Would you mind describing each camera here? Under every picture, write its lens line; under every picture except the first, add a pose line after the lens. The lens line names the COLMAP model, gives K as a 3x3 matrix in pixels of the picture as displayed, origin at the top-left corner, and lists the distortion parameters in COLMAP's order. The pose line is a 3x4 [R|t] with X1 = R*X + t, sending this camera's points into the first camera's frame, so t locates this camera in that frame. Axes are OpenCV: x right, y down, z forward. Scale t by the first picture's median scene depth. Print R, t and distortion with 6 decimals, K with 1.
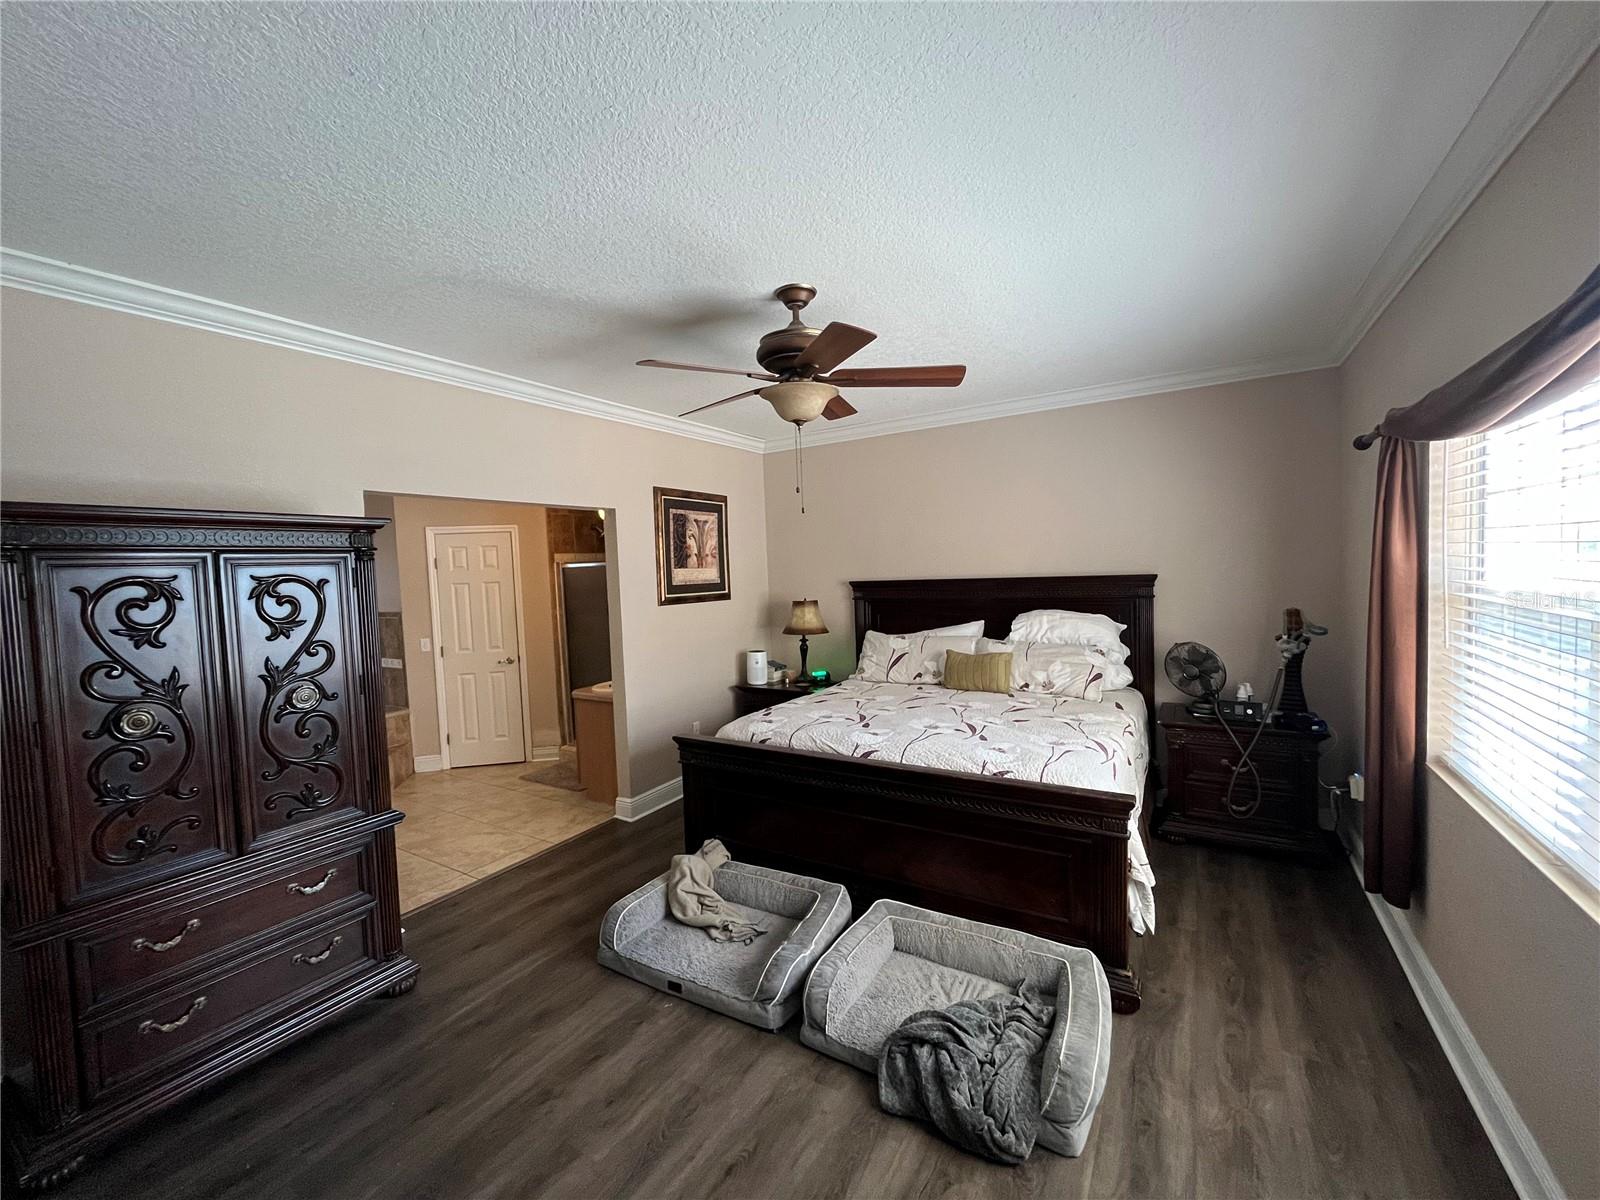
lens RADIAL K [[648.0, 0, 793.0], [0, 648.0, 599.9], [0, 0, 1]] dist [-0.001867, -0.000319]
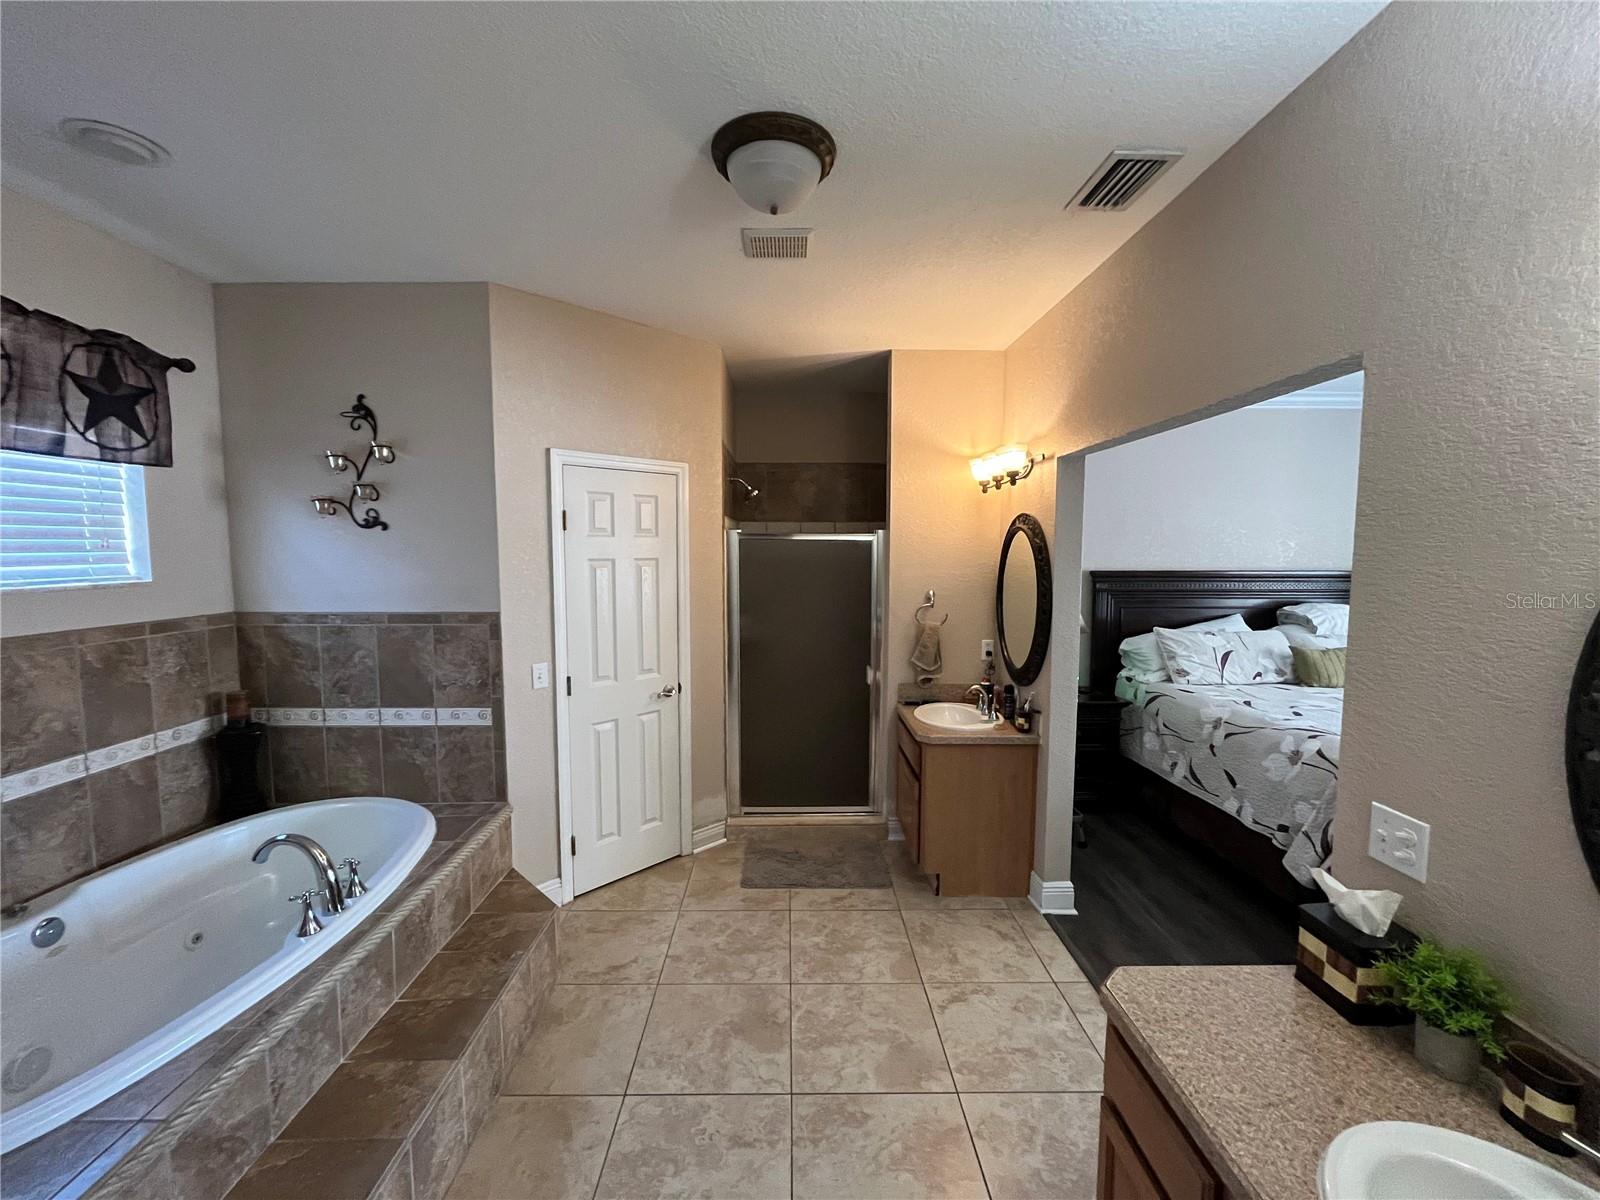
lens RADIAL K [[648.0, 0, 793.0], [0, 648.0, 599.9], [0, 0, 1]] dist [-0.001867, -0.000319]
pose [[0.847041, -0.004475, 0.531508, -0.667313], [-0.005816, 0.999827, 0.017686, -0.001874], [-0.531495, -0.018072, 0.846869, 0.446229]]
